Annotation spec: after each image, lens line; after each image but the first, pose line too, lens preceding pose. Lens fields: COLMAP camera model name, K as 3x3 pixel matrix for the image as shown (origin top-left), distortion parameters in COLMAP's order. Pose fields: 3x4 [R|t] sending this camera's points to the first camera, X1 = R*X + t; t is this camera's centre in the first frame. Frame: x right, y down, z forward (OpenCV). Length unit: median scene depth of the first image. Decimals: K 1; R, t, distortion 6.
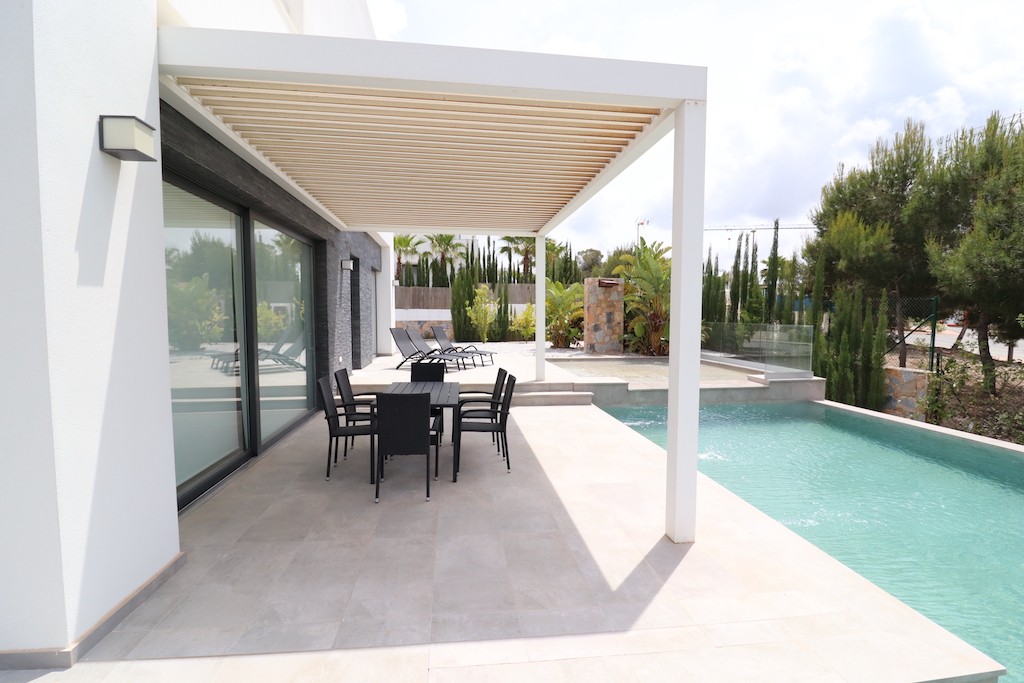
lens RADIAL K [[474.1, 0, 511.7], [0, 474.1, 344.9], [0, 0, 1]] dist [0.001940, -0.012971]
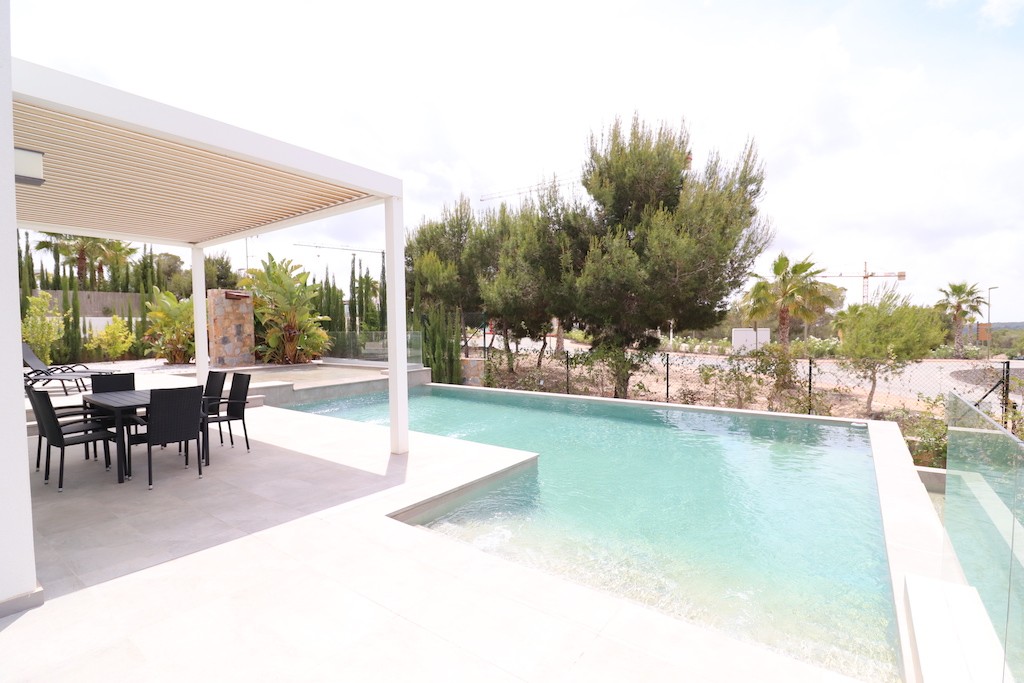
lens RADIAL K [[474.1, 0, 511.7], [0, 474.1, 344.9], [0, 0, 1]] dist [0.001940, -0.012971]
pose [[0.684320, -0.038941, 0.728141, -0.160311], [0.061089, 0.998124, -0.004033, 0.016477], [-0.726618, 0.047241, 0.685415, -0.125486]]
